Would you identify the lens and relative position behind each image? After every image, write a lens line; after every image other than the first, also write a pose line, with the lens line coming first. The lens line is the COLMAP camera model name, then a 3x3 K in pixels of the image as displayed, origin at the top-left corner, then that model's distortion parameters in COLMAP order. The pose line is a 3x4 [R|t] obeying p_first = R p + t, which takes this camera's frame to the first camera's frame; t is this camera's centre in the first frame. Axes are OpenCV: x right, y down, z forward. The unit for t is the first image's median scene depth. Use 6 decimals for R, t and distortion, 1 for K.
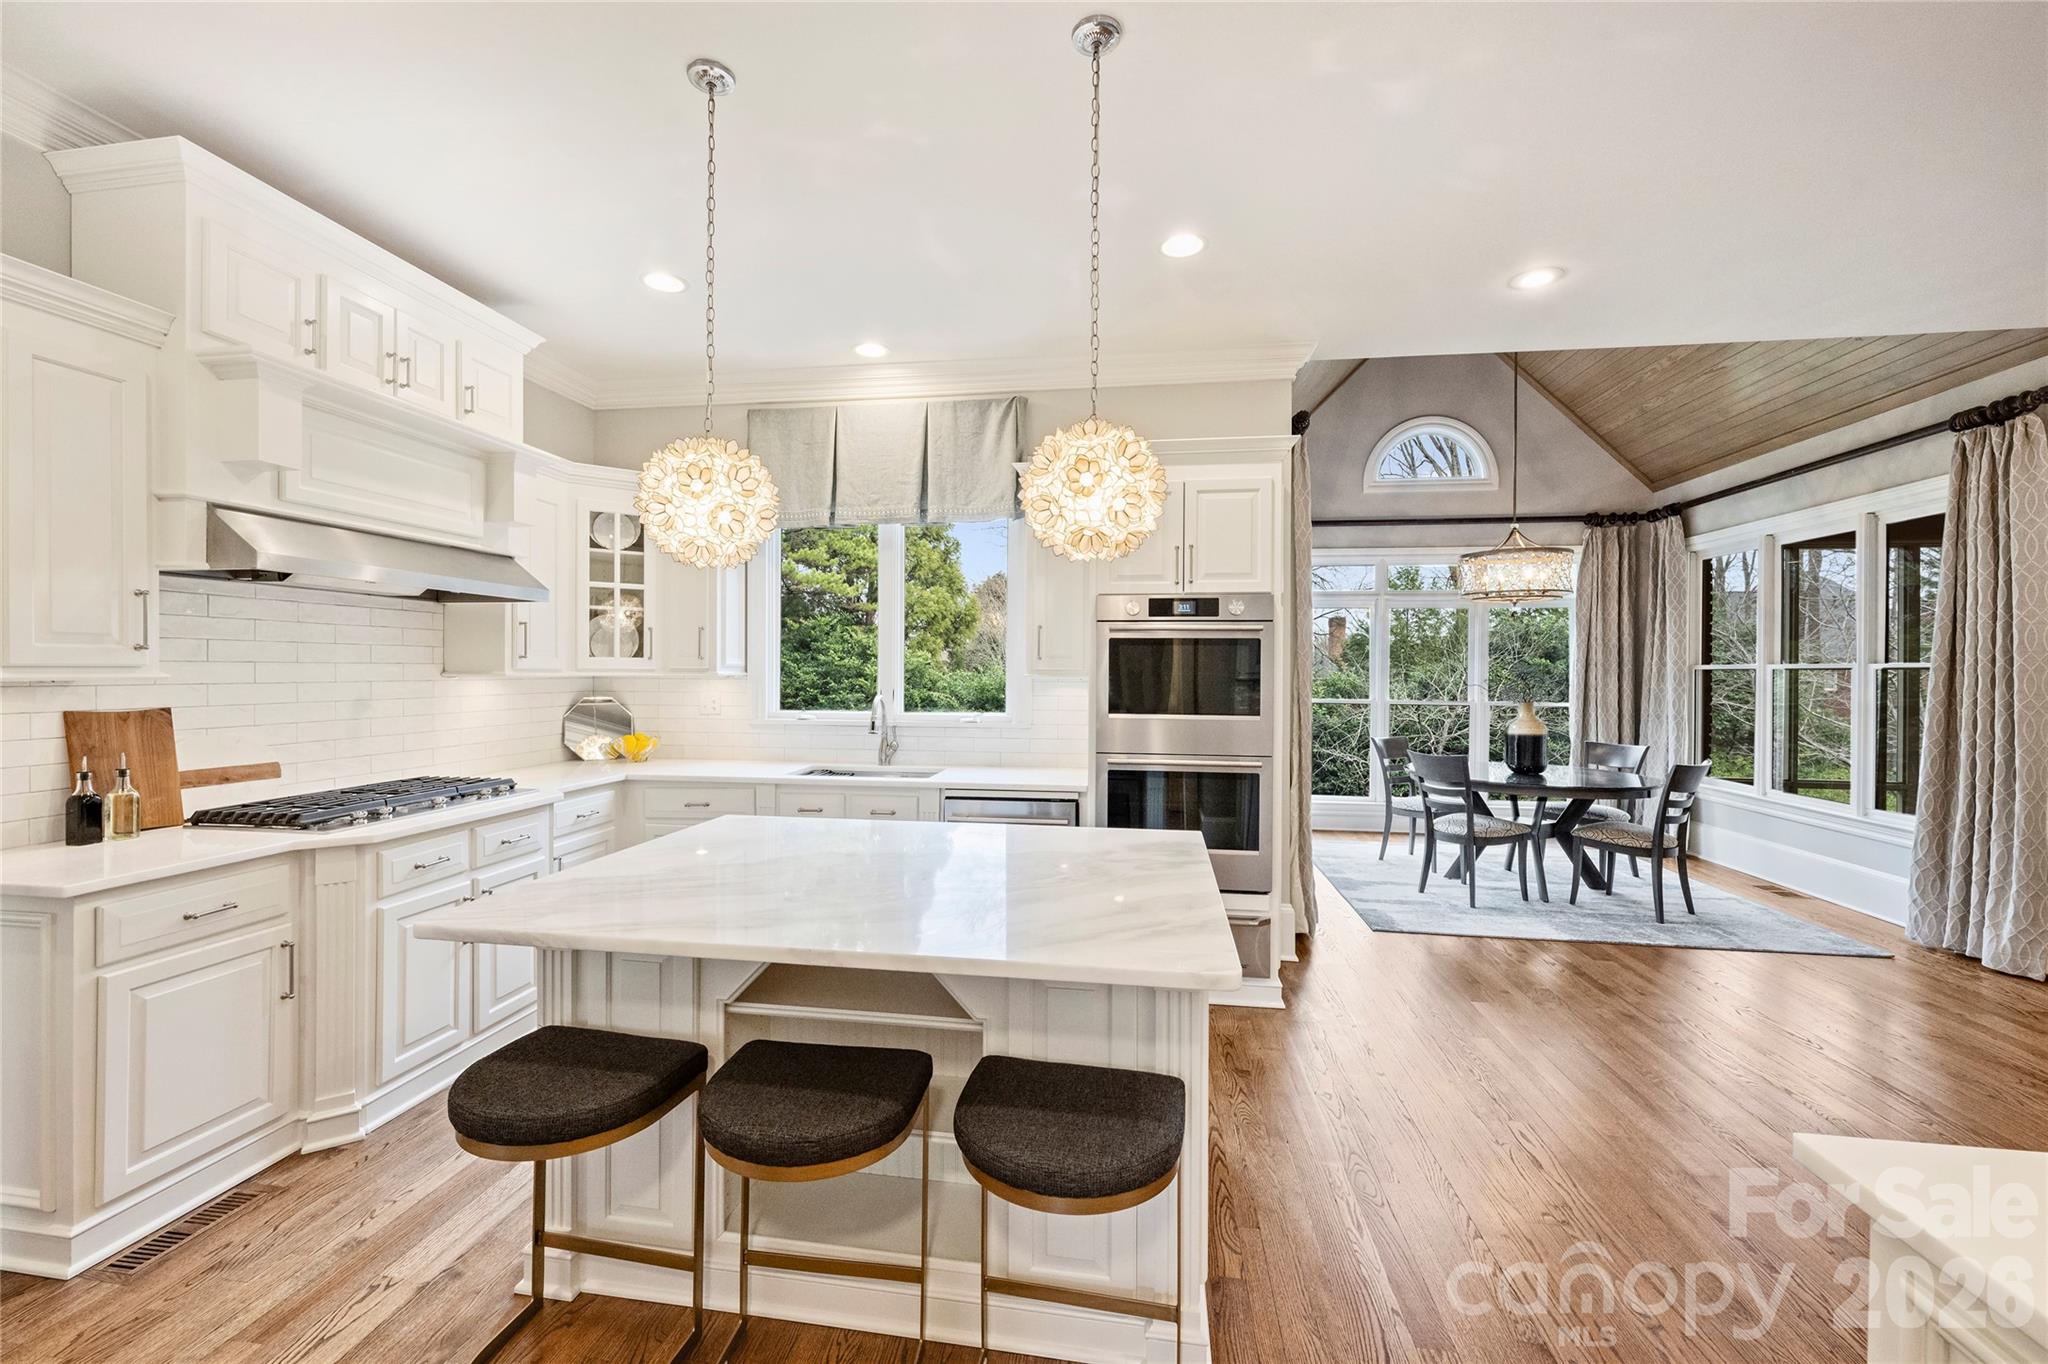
lens RADIAL K [[833.4, 0, 1008.2], [0, 833.4, 672.9], [0, 0, 1]] dist [-0.002898, -0.000140]
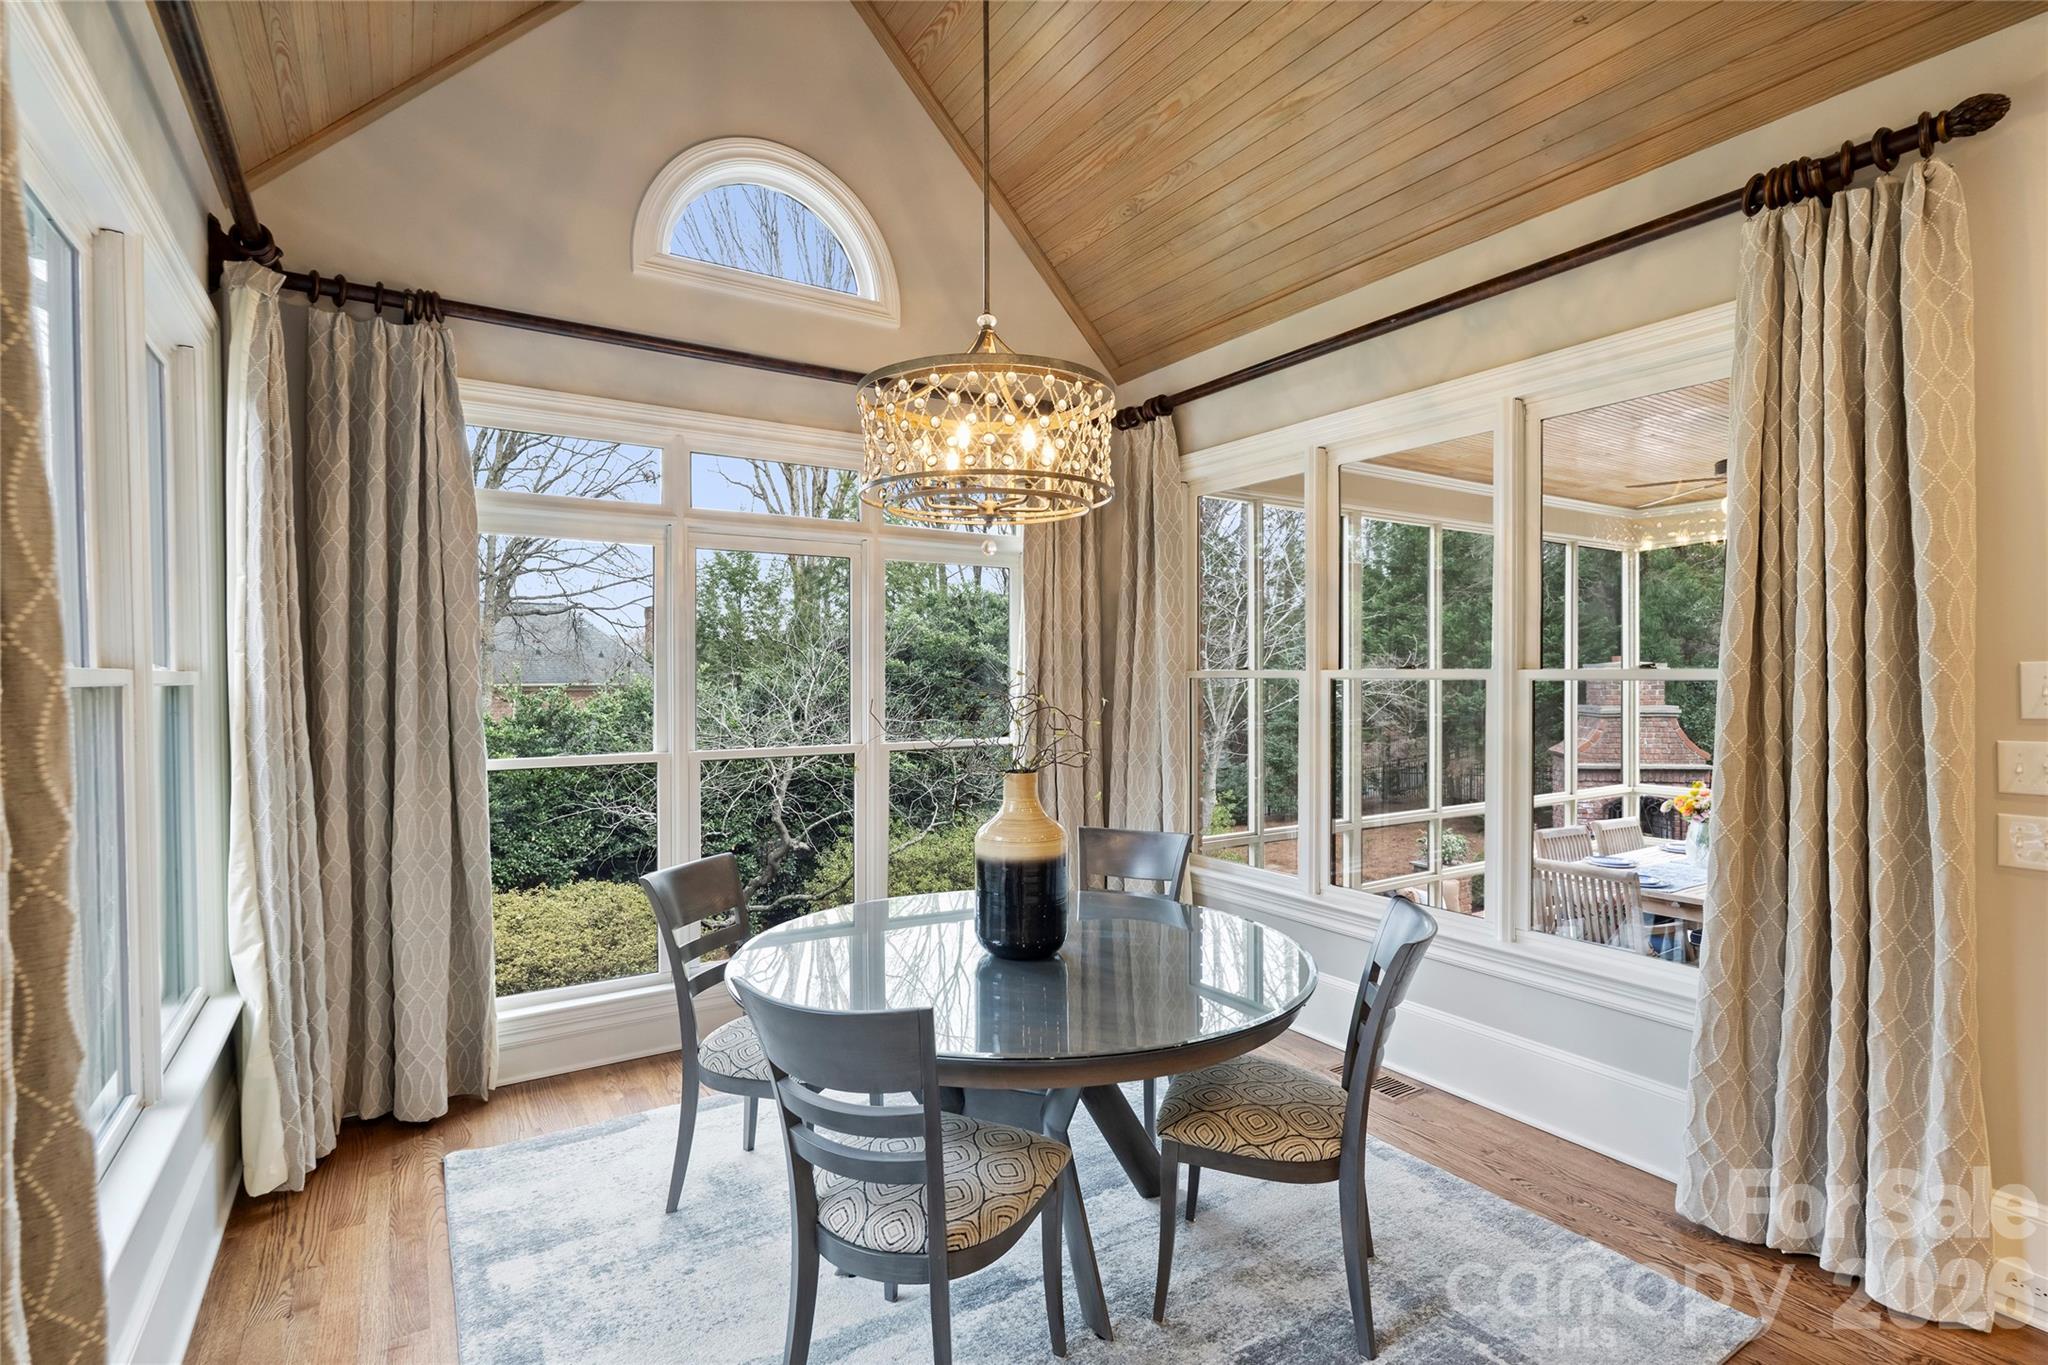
lens RADIAL K [[973.3, 0, 1041.8], [0, 973.3, 684.3], [0, 0, 1]] dist [-0.004573, 0.000060]
pose [[0.734268, -0.015906, 0.678674, 0.363484], [0.009610, 0.999869, 0.013036, -0.012980], [-0.678792, -0.003049, 0.734324, 0.746647]]
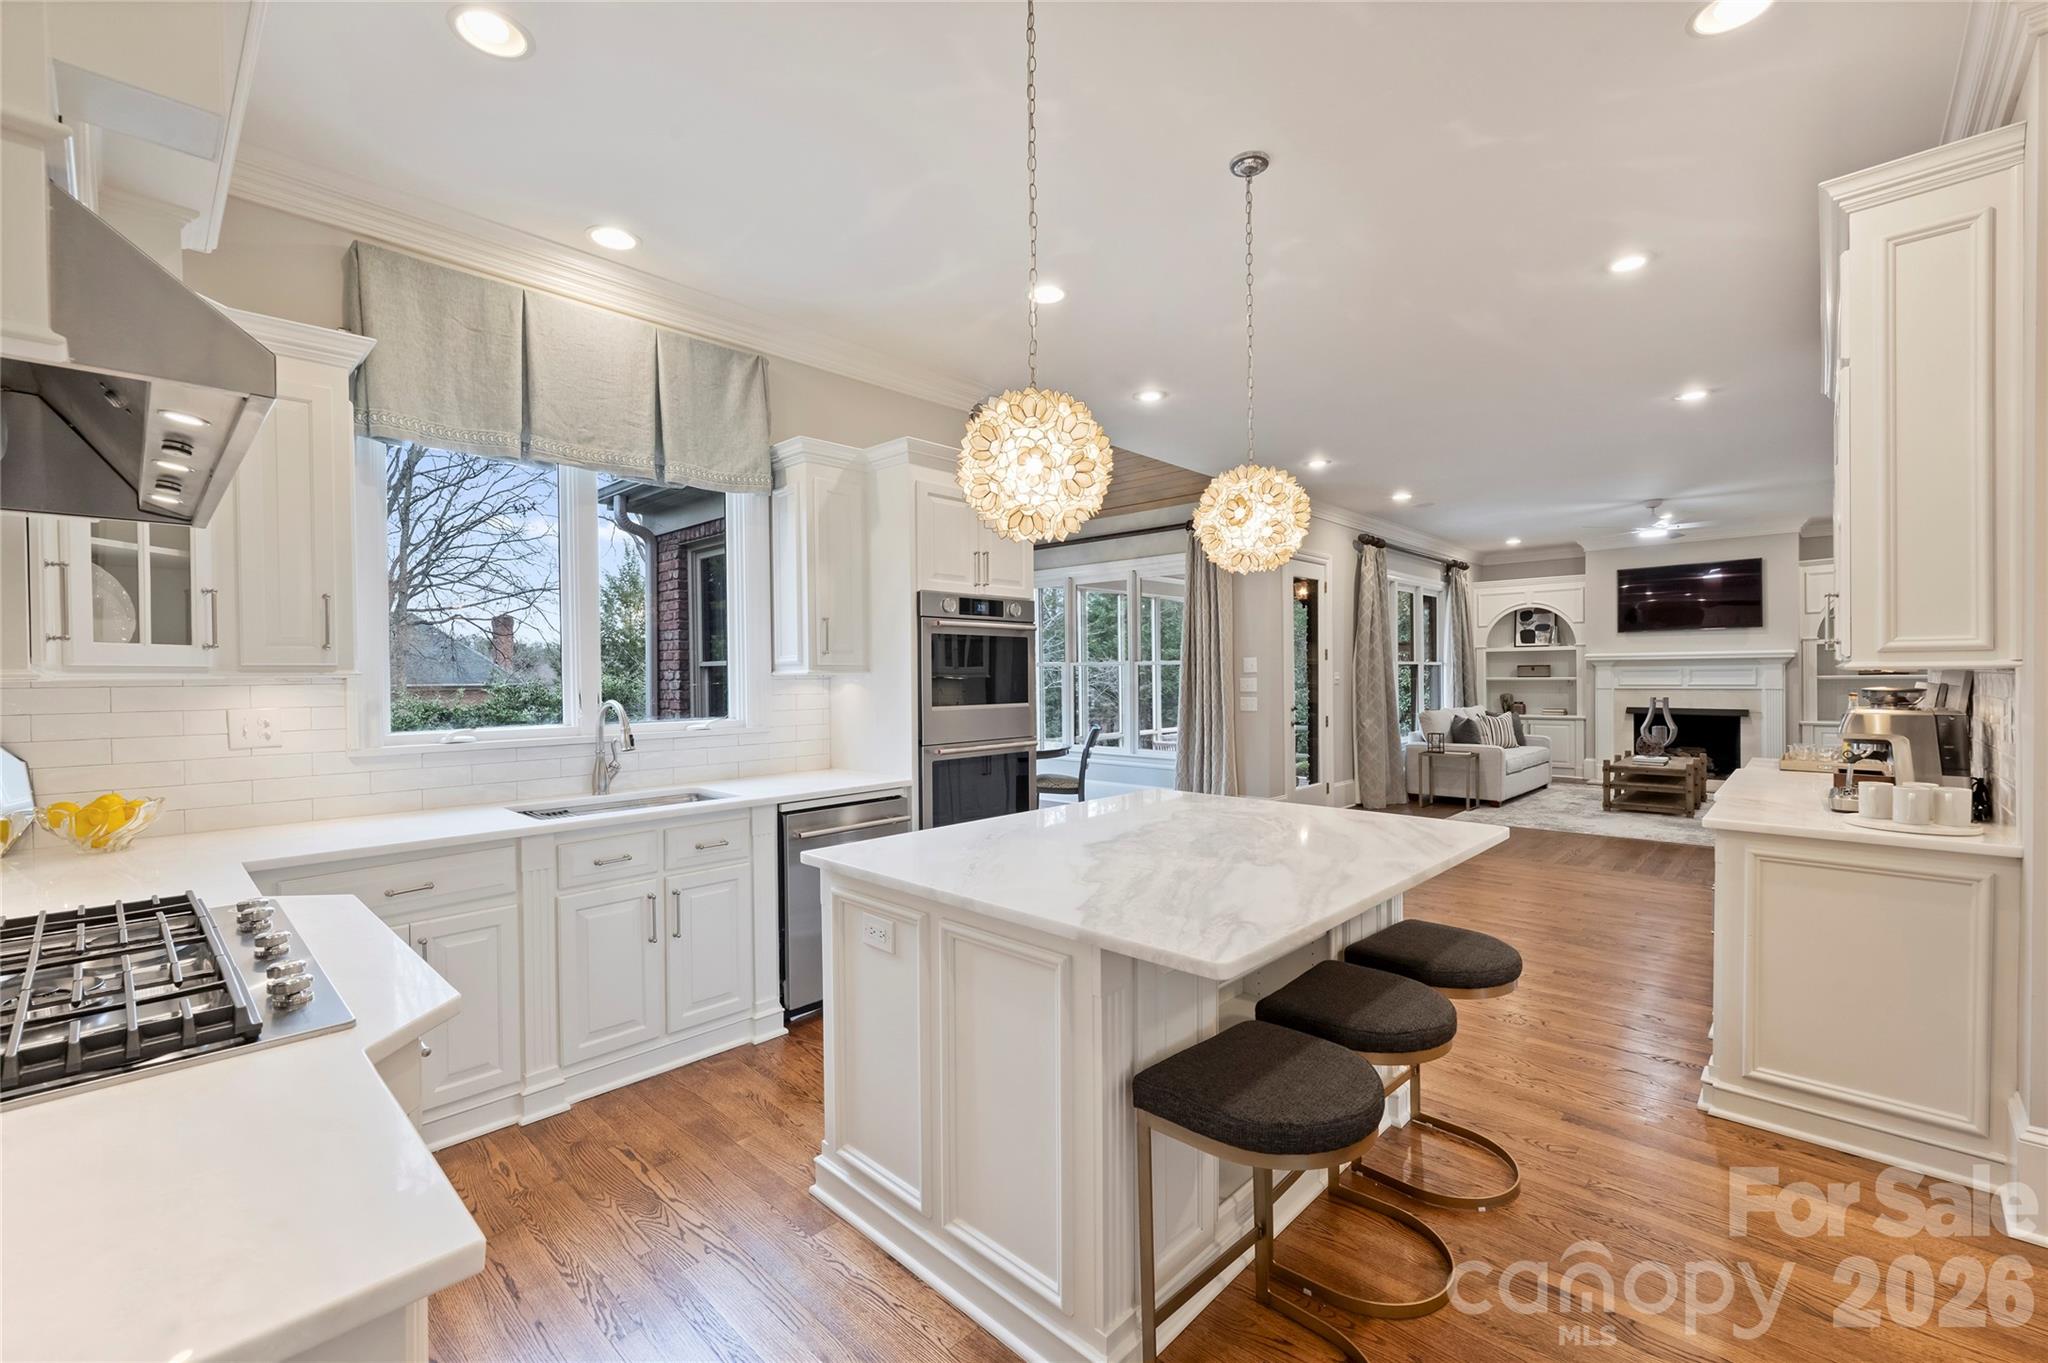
lens RADIAL K [[850.2, 0, 1013.5], [0, 850.2, 681.0], [0, 0, 1]] dist [0.000362, -0.000145]
pose [[0.573920, -0.017650, 0.818721, -0.495398], [0.014703, 0.999829, 0.011248, 0.005094], [-0.818779, 0.005582, 0.574082, 0.227266]]
